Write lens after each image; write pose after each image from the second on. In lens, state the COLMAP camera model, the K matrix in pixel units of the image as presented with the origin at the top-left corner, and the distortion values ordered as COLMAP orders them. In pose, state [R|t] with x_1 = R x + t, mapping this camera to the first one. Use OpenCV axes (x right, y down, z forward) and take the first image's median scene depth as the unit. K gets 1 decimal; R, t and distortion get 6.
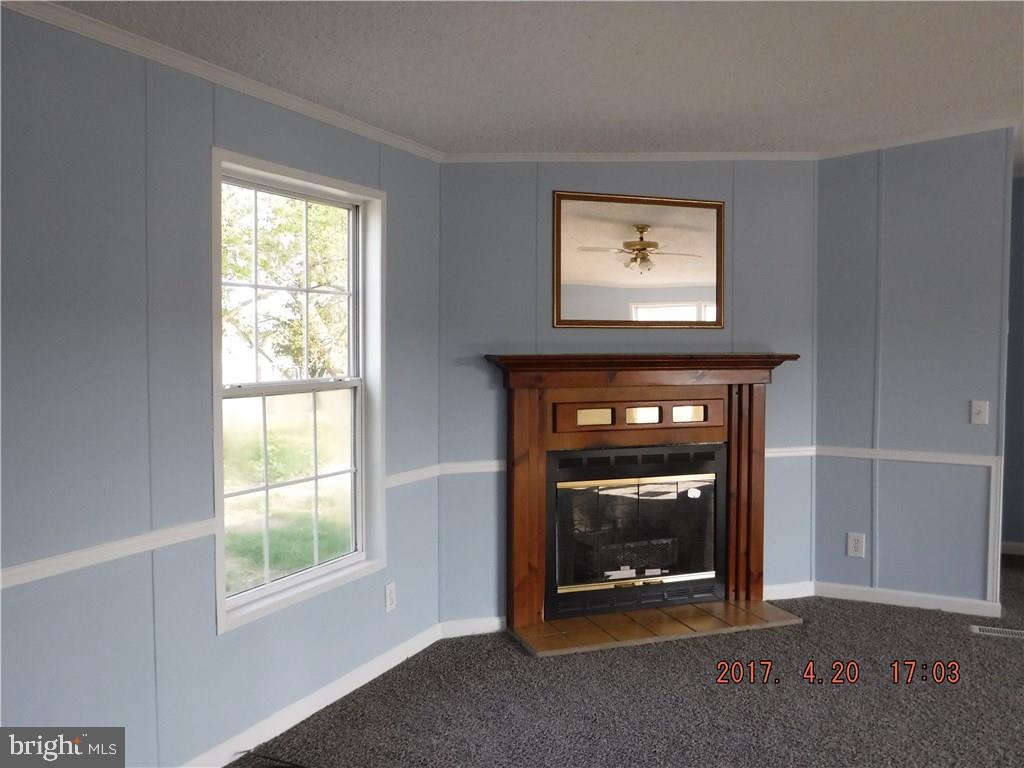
lens RADIAL K [[900.2, 0, 504.9], [0, 900.2, 379.7], [0, 0, 1]] dist [-0.043295, 0.059013]
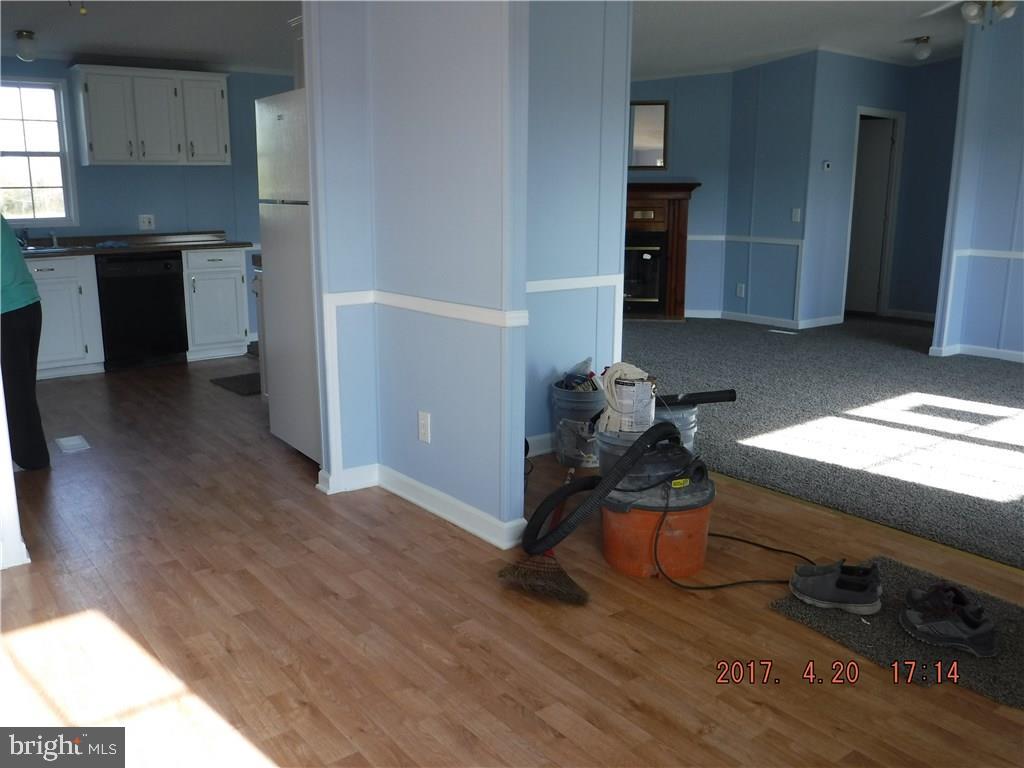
lens RADIAL K [[880.1, 0, 511.8], [0, 880.1, 362.2], [0, 0, 1]] dist [-0.011940, 0.003835]
pose [[0.874057, 0.089884, -0.477436, 0.894439], [-0.016795, 0.987739, 0.155208, 0.062530], [0.485532, -0.127642, 0.864850, -0.826266]]
